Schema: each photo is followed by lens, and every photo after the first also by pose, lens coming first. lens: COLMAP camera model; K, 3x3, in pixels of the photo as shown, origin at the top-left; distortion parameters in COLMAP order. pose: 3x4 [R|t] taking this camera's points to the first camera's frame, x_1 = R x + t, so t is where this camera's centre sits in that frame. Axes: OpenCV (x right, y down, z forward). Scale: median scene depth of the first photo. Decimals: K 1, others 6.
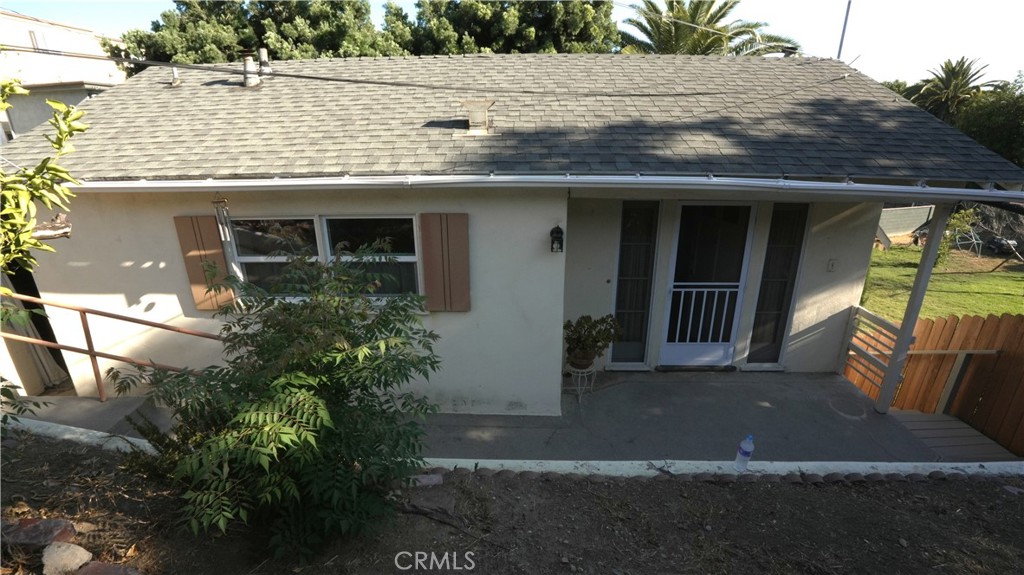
lens RADIAL K [[452.8, 0, 512.6], [0, 452.8, 289.5], [0, 0, 1]] dist [-0.069450, 0.016150]
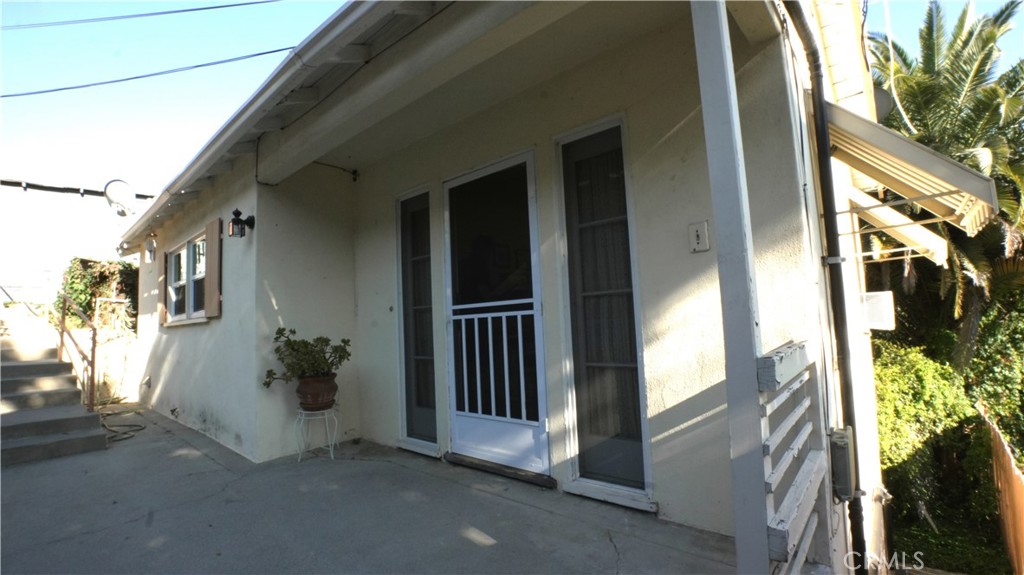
lens RADIAL K [[452.8, 0, 512.6], [0, 452.8, 289.5], [0, 0, 1]] dist [-0.069450, 0.016150]
pose [[0.761410, -0.080148, -0.643297, 0.837748], [-0.181520, 0.926275, -0.330251, 0.159954], [0.622339, 0.368228, 0.690726, 0.594791]]
